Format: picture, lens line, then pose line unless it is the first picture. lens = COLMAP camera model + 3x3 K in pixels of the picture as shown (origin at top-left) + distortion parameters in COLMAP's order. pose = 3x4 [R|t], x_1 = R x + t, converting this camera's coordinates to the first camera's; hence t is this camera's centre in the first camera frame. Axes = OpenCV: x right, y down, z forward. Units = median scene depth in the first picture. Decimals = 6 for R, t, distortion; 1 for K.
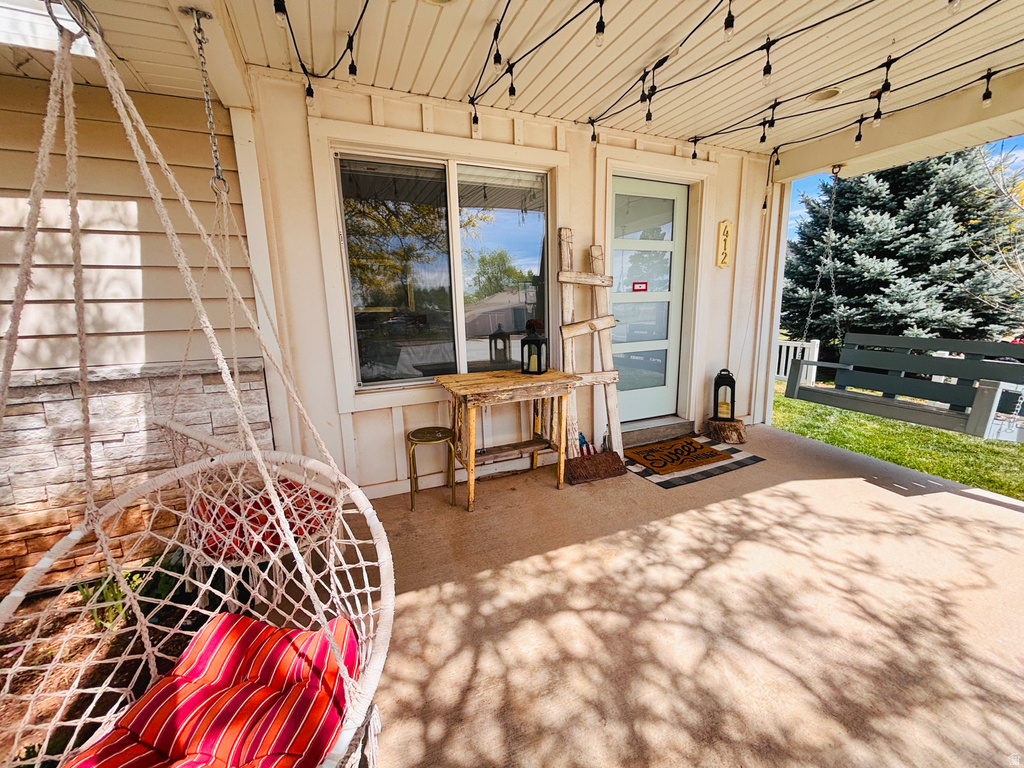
lens RADIAL K [[410.8, 0, 509.7], [0, 410.8, 382.4], [0, 0, 1]] dist [0.000533, -0.000224]
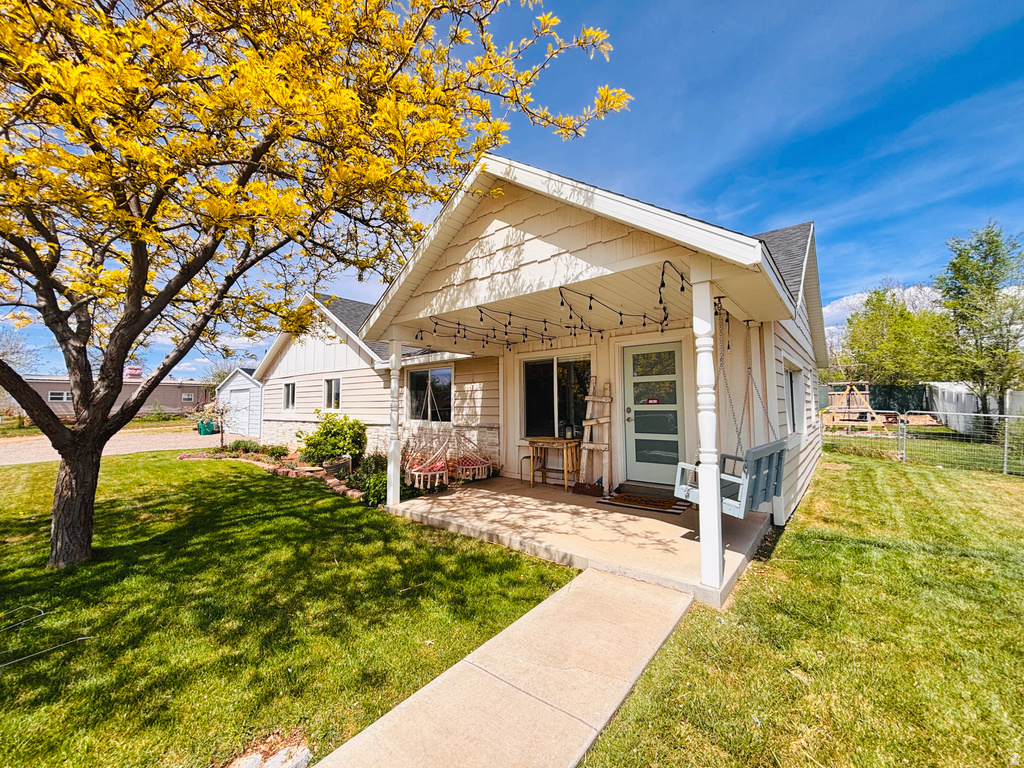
lens RADIAL K [[409.3, 0, 512.5], [0, 409.3, 375.0], [0, 0, 1]] dist [0.002040, 0.000016]
pose [[0.457744, -0.050771, -0.887633, 2.723261], [-0.170451, 0.974838, -0.143659, 0.011845], [0.872592, 0.217057, 0.437573, -0.501940]]
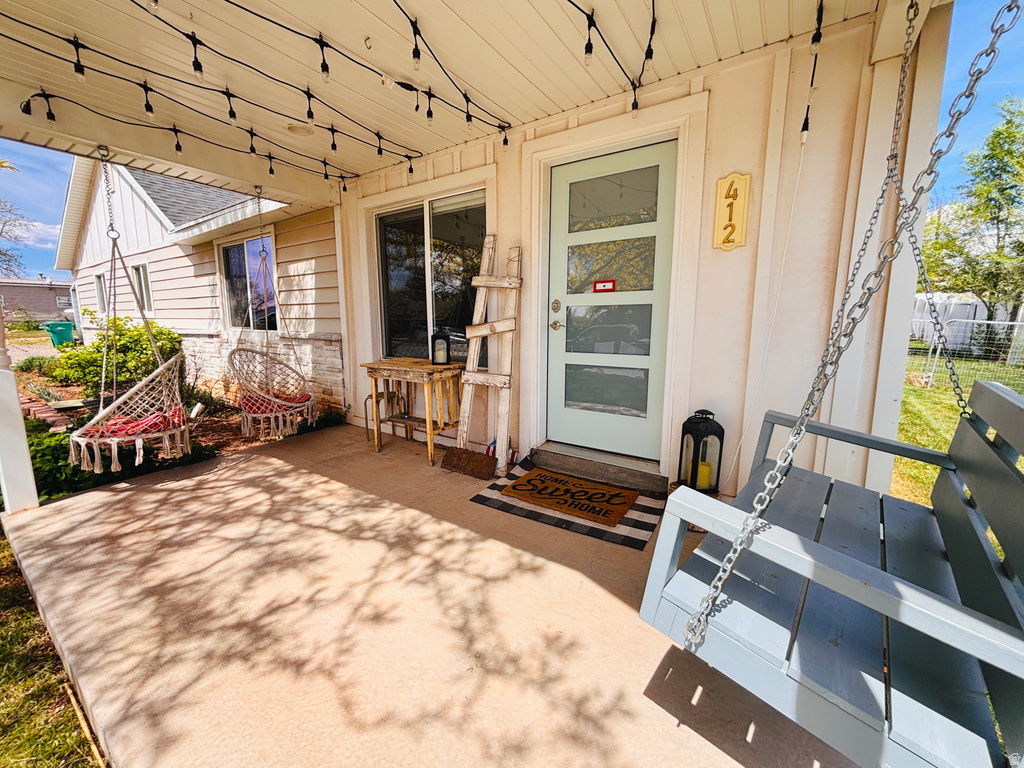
lens RADIAL K [[413.8, 0, 513.8], [0, 413.8, 387.1], [0, 0, 1]] dist [0.000960, 0.000120]
pose [[0.532622, 0.157847, -0.831503, 1.608893], [-0.173371, 0.981969, 0.075357, -0.115909], [0.828406, 0.104021, 0.550385, 0.726216]]
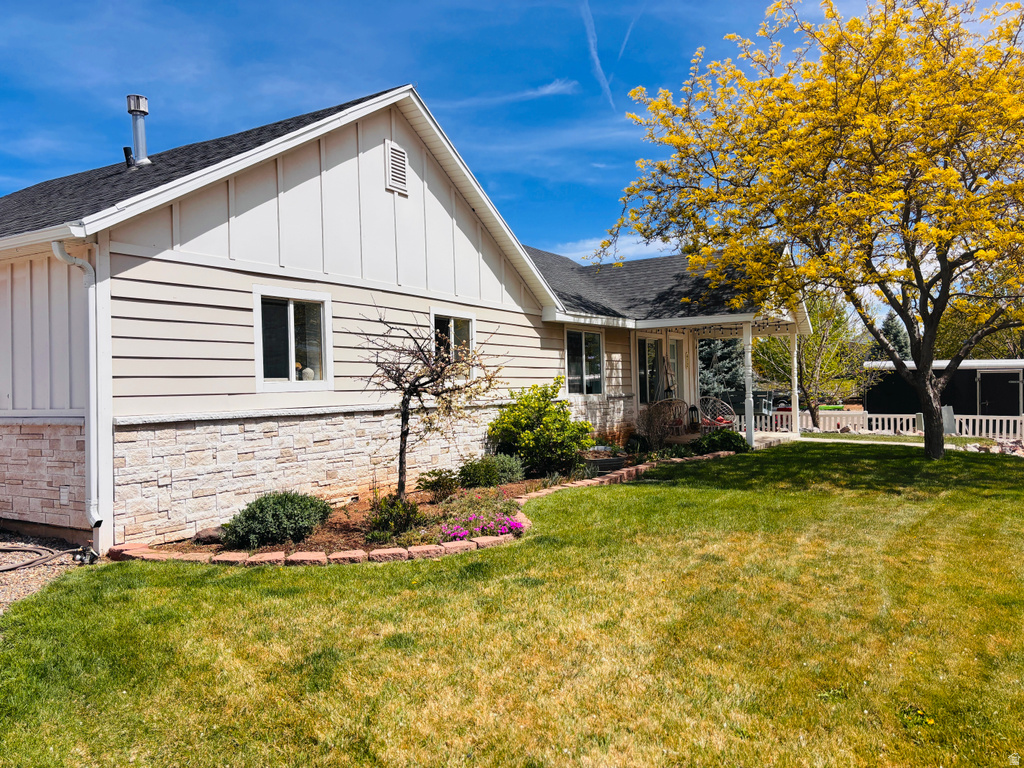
lens RADIAL K [[774.7, 0, 522.2], [0, 774.7, 378.6], [0, 0, 1]] dist [0.022051, -0.003068]
pose [[0.808792, 0.013997, 0.587929, -6.133719], [0.107542, 0.979340, -0.171257, 0.996147], [-0.578179, 0.201738, 0.790576, -4.383287]]
